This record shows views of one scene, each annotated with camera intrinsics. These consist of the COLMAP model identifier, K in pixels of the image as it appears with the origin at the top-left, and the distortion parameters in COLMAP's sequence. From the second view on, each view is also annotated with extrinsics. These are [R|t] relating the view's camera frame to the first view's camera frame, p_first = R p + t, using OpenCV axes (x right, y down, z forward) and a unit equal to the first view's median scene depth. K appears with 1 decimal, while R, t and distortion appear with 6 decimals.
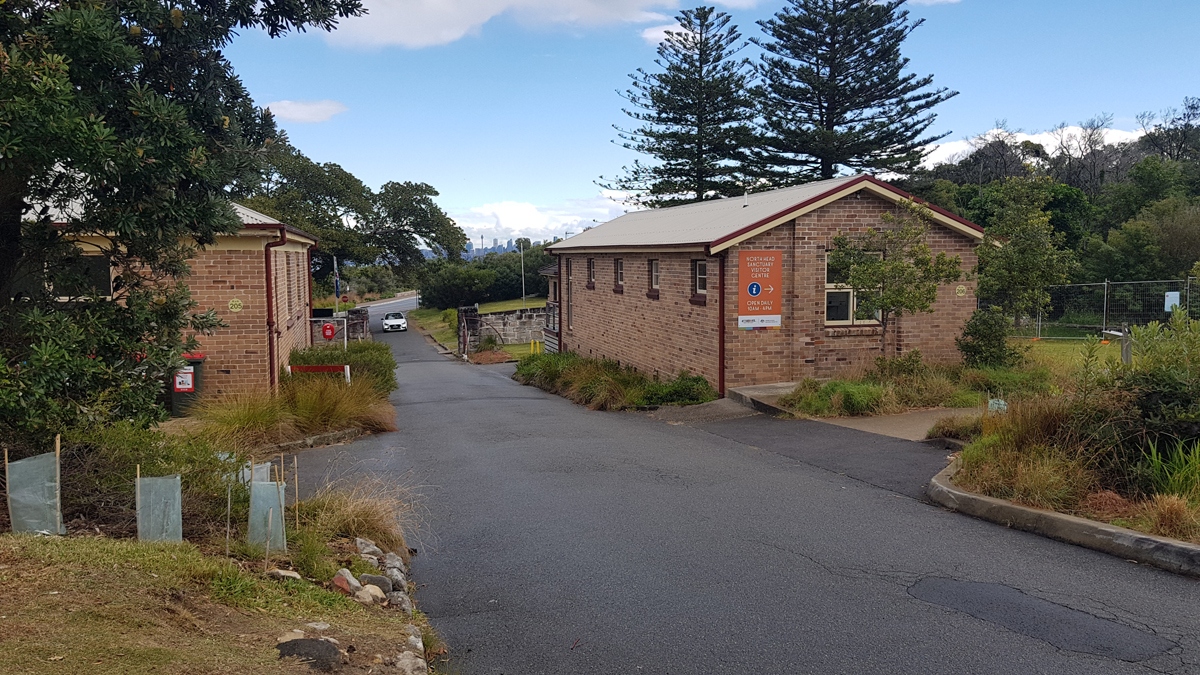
lens RADIAL K [[961.2, 0, 596.1], [0, 961.2, 329.2], [0, 0, 1]] dist [0.064358, -0.121051]
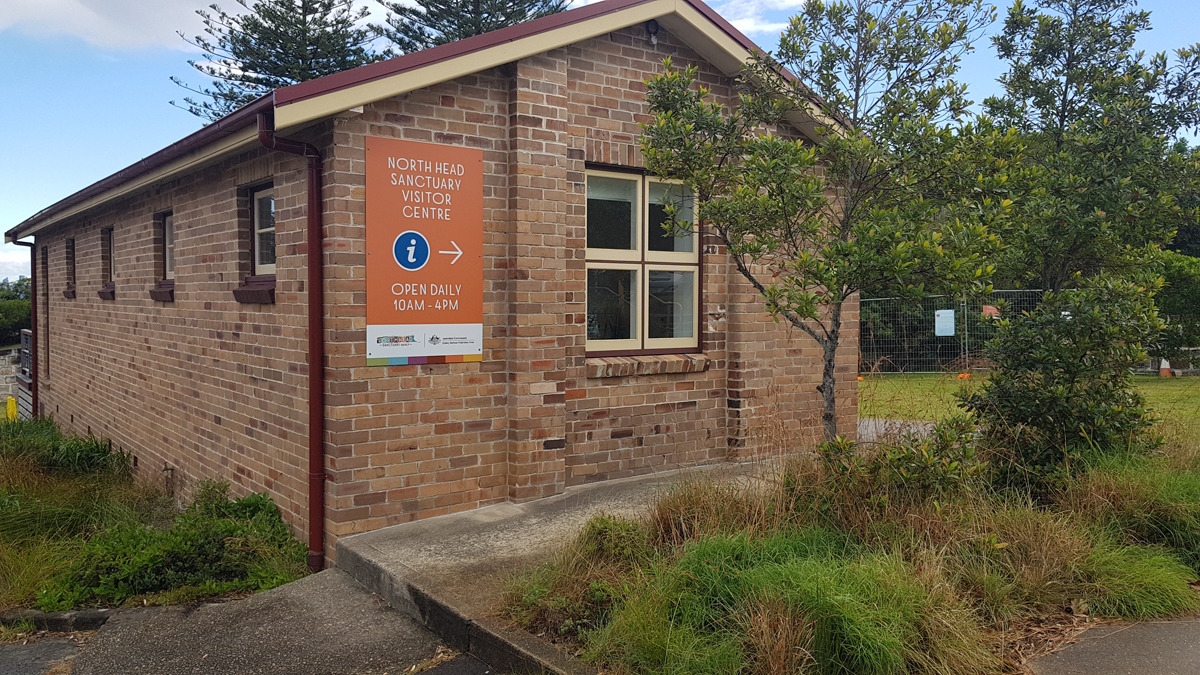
lens RADIAL K [[961.2, 0, 598.2], [0, 961.2, 328.9], [0, 0, 1]] dist [0.064358, -0.121051]
pose [[0.925650, -0.002946, 0.378368, 0.091666], [0.020151, 0.998934, -0.041520, 0.003542], [-0.377843, 0.046057, 0.924723, 0.632626]]
